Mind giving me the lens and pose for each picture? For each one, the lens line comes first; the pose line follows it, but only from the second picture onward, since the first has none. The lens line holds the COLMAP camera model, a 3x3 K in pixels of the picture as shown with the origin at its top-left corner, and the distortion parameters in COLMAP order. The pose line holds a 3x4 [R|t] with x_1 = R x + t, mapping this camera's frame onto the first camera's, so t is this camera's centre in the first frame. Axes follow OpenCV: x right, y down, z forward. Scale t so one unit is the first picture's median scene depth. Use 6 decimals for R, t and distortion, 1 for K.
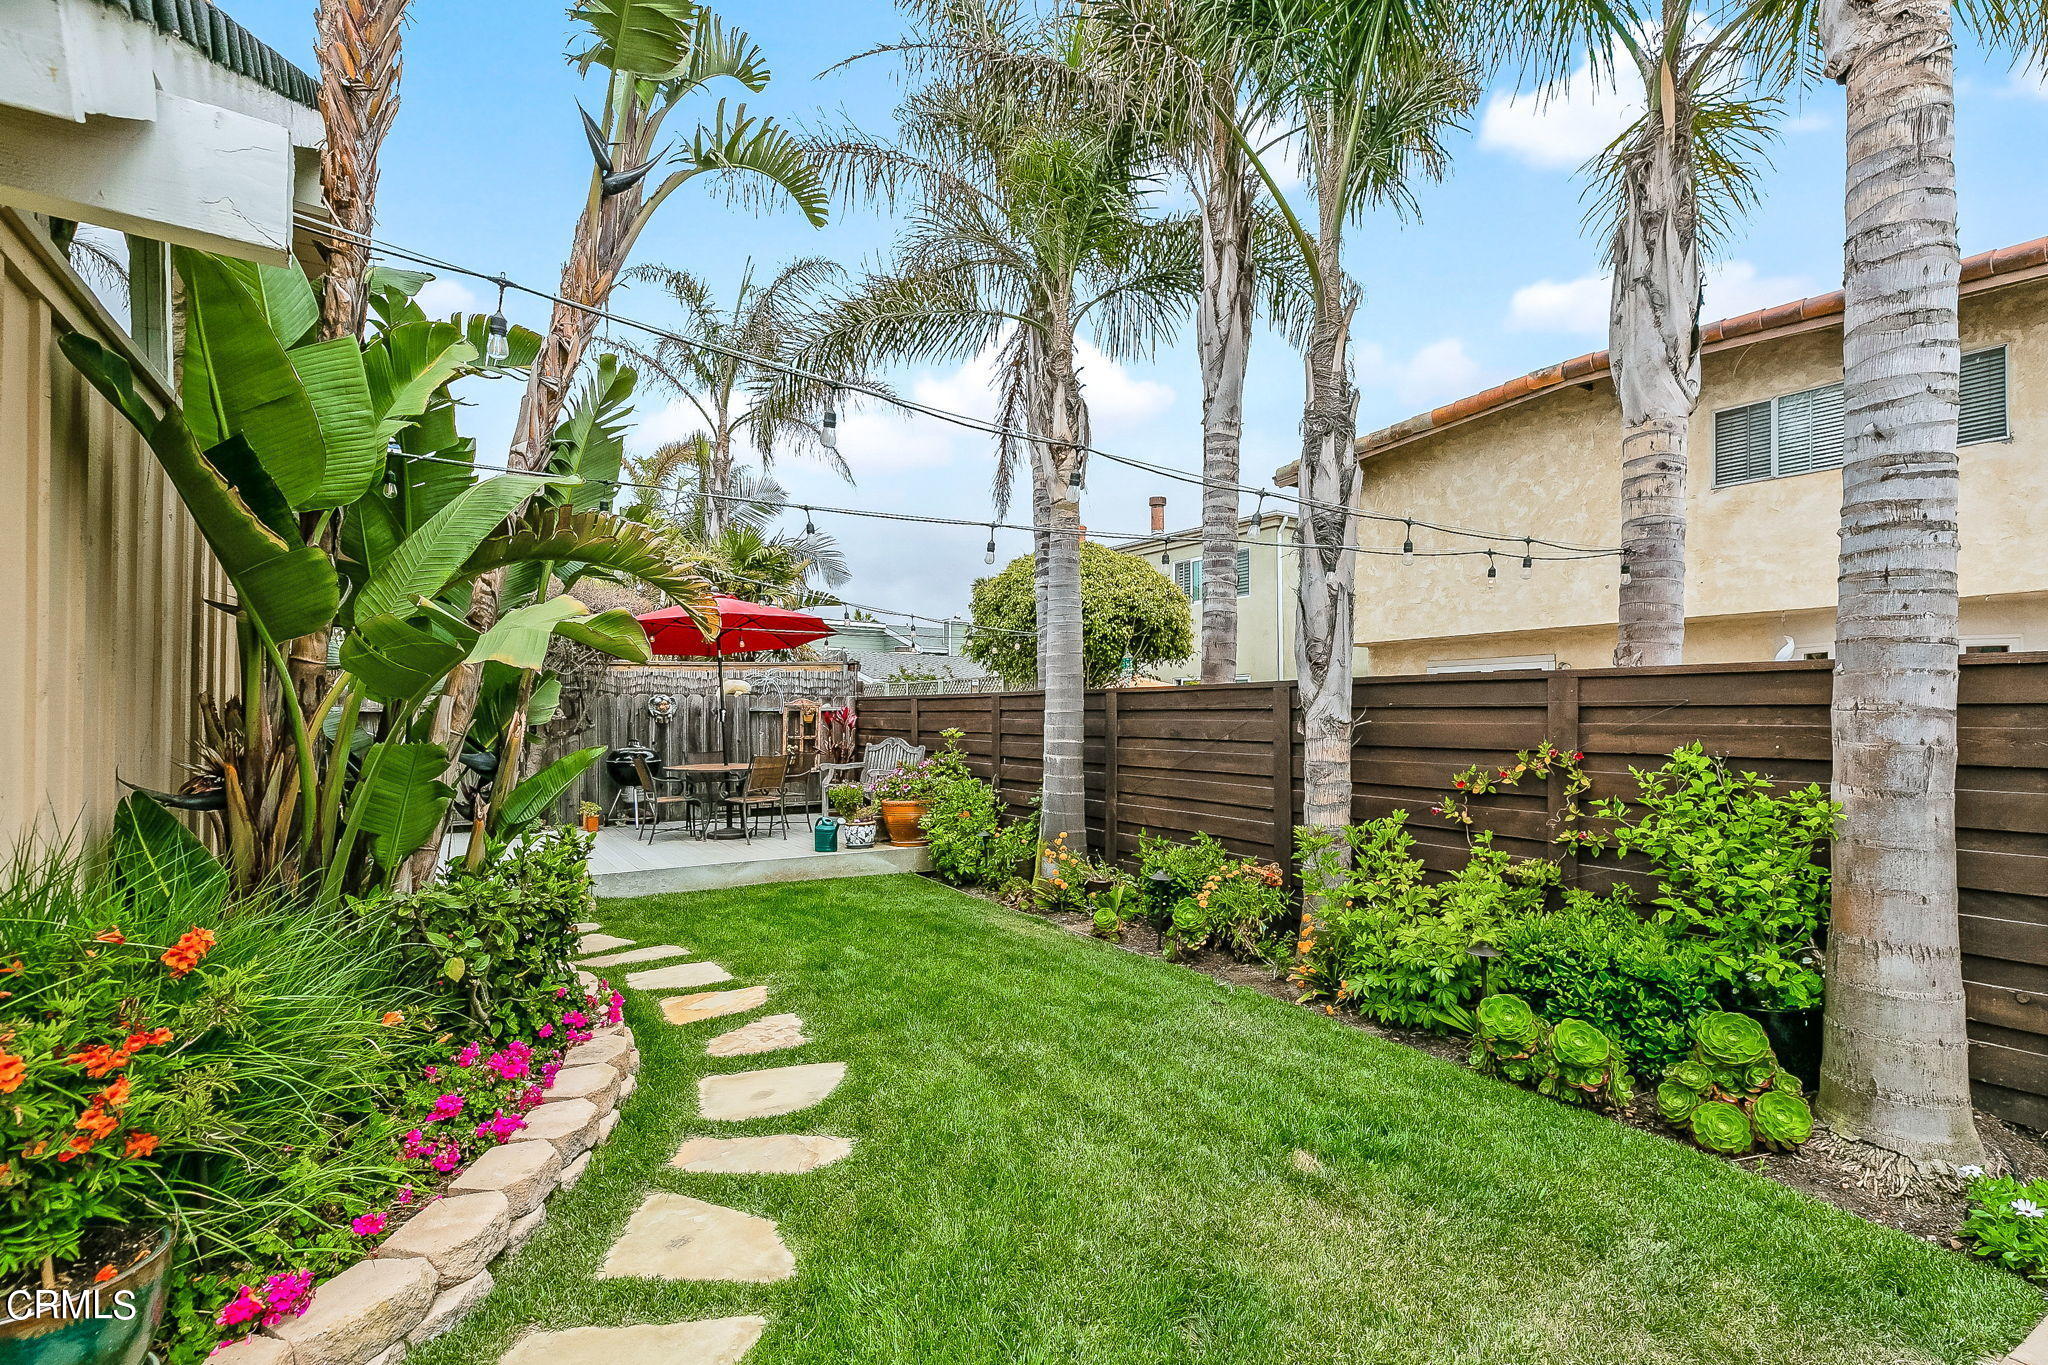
lens RADIAL K [[939.1, 0, 1024.9], [0, 939.1, 707.5], [0, 0, 1]] dist [0.009641, -0.002311]
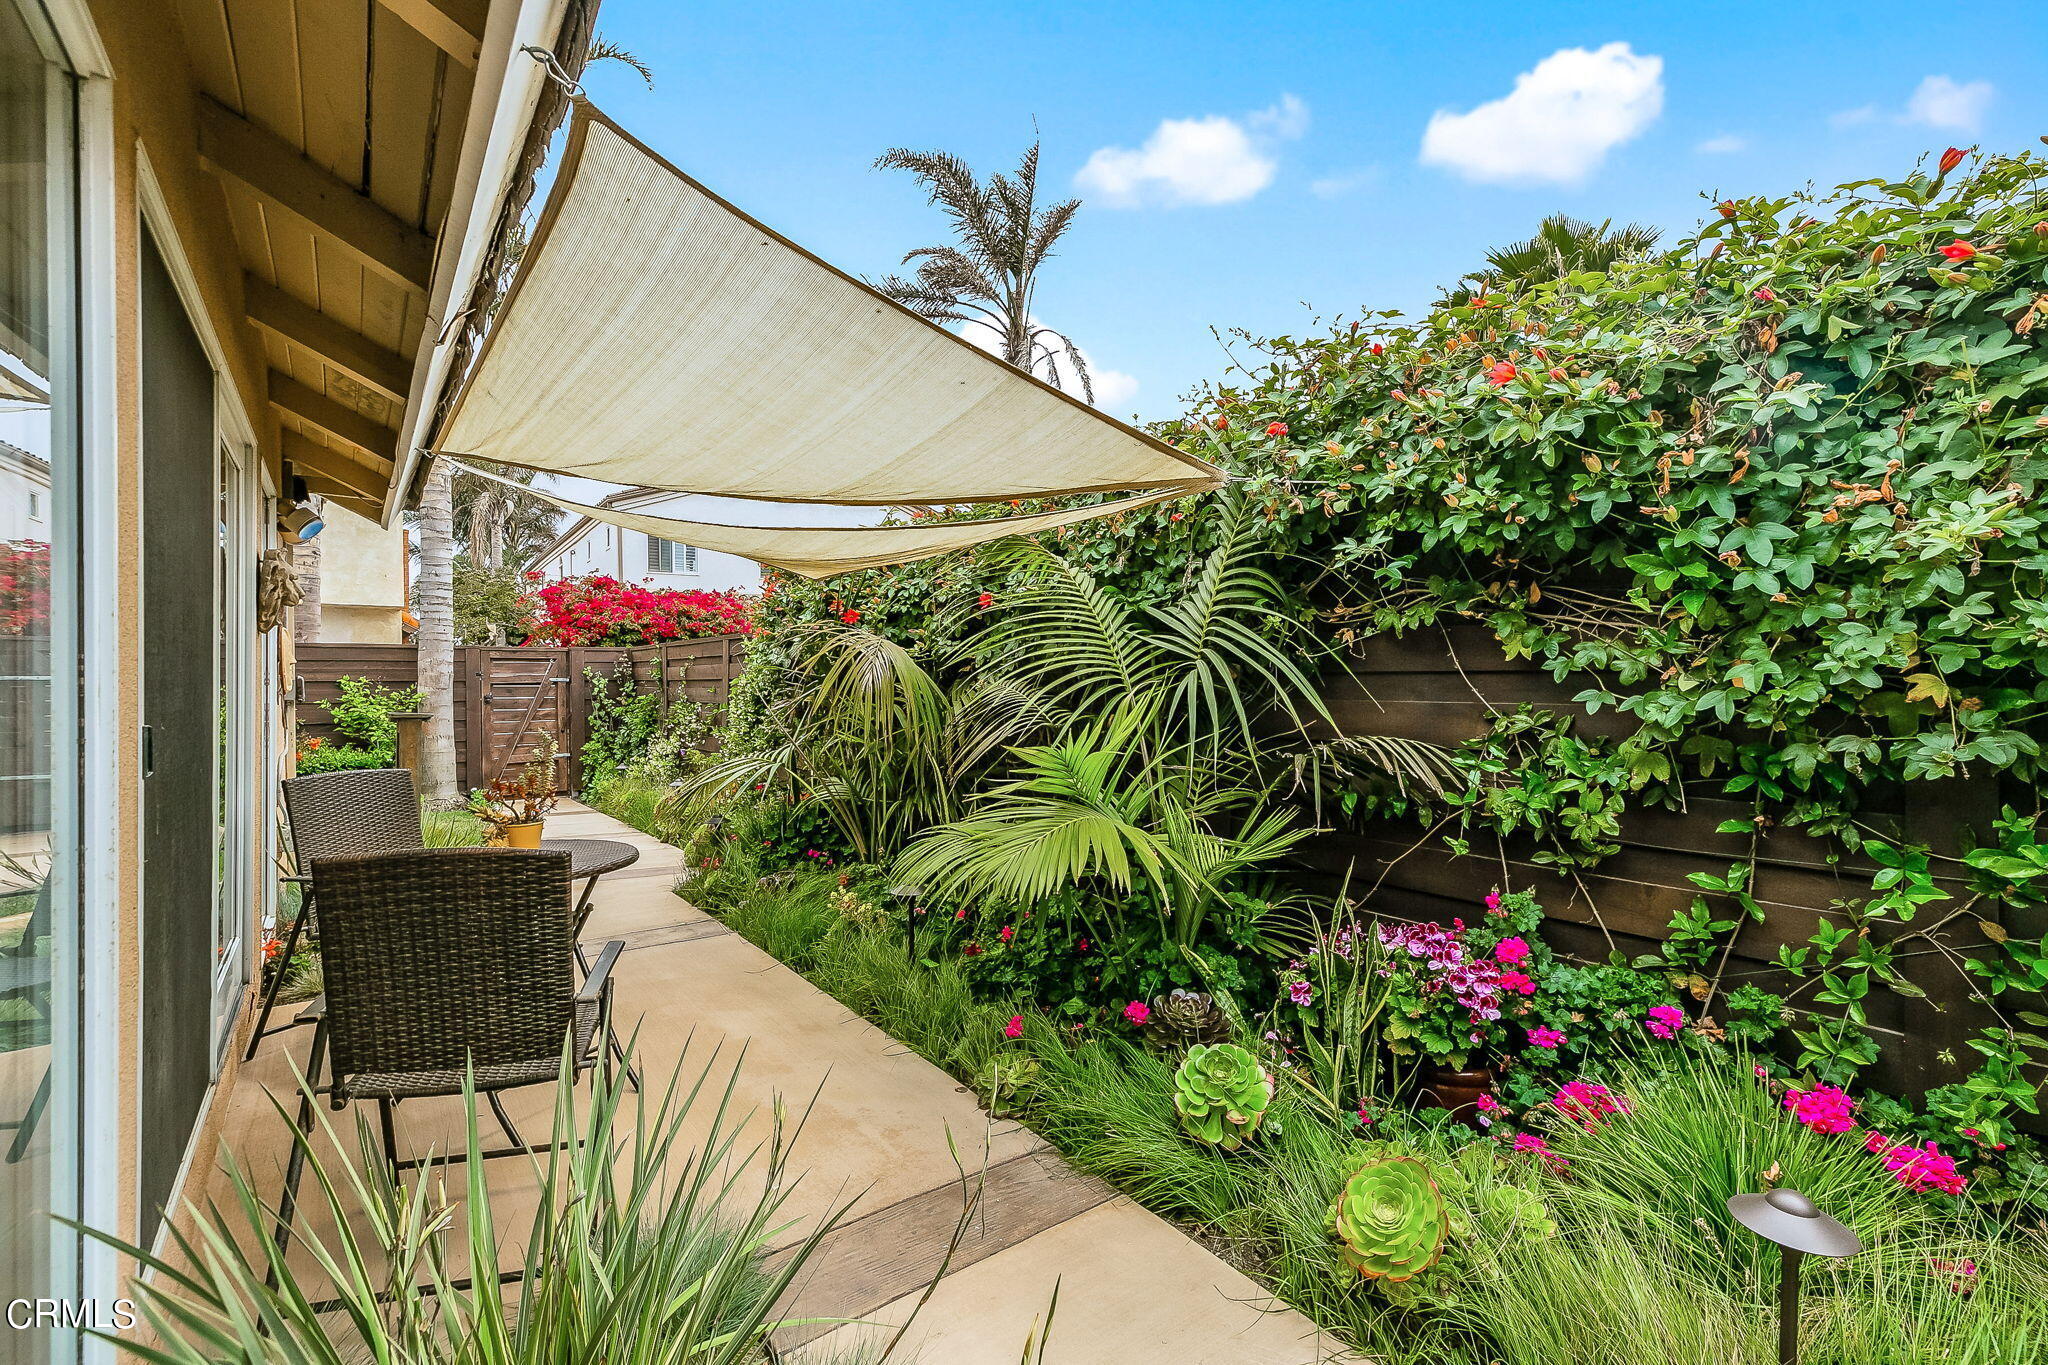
lens RADIAL K [[939.1, 0, 1026.0], [0, 939.1, 678.1], [0, 0, 1]] dist [0.009641, -0.002311]
pose [[-0.069905, -0.001993, 0.997552, -2.367186], [0.000167, 0.999998, 0.002009, 0.050018], [-0.997554, 0.000307, -0.069904, -0.734371]]
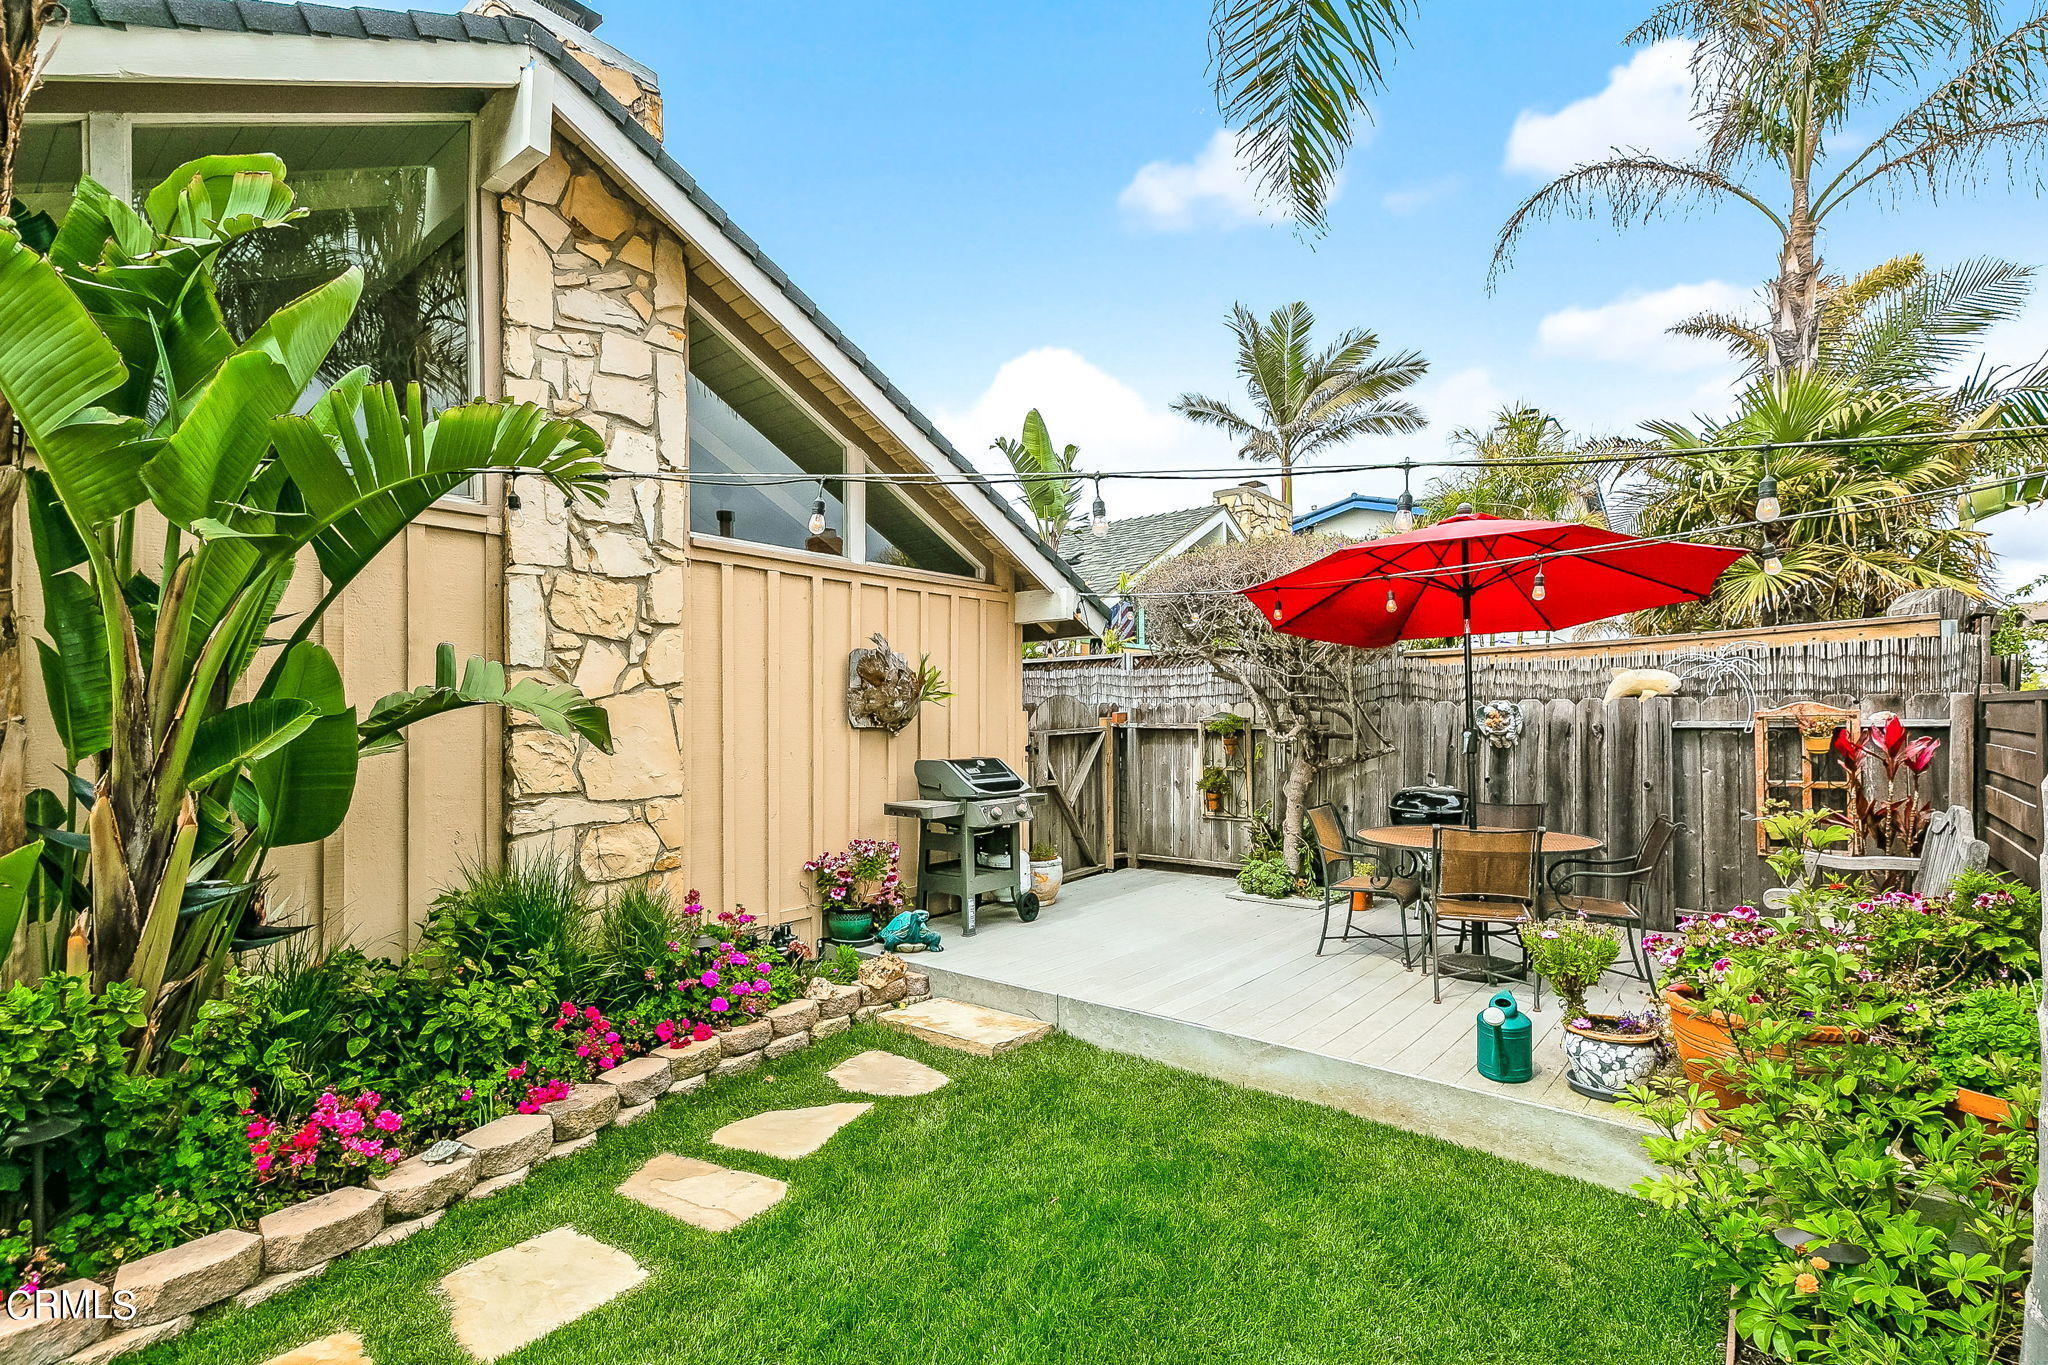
lens RADIAL K [[939.1, 0, 1015.1], [0, 939.1, 710.7], [0, 0, 1]] dist [0.009641, -0.002311]
pose [[0.316891, -0.011776, -0.948389, 0.091101], [0.015558, 0.999853, -0.007217, -0.007894], [0.948334, -0.012468, 0.317027, 0.505887]]
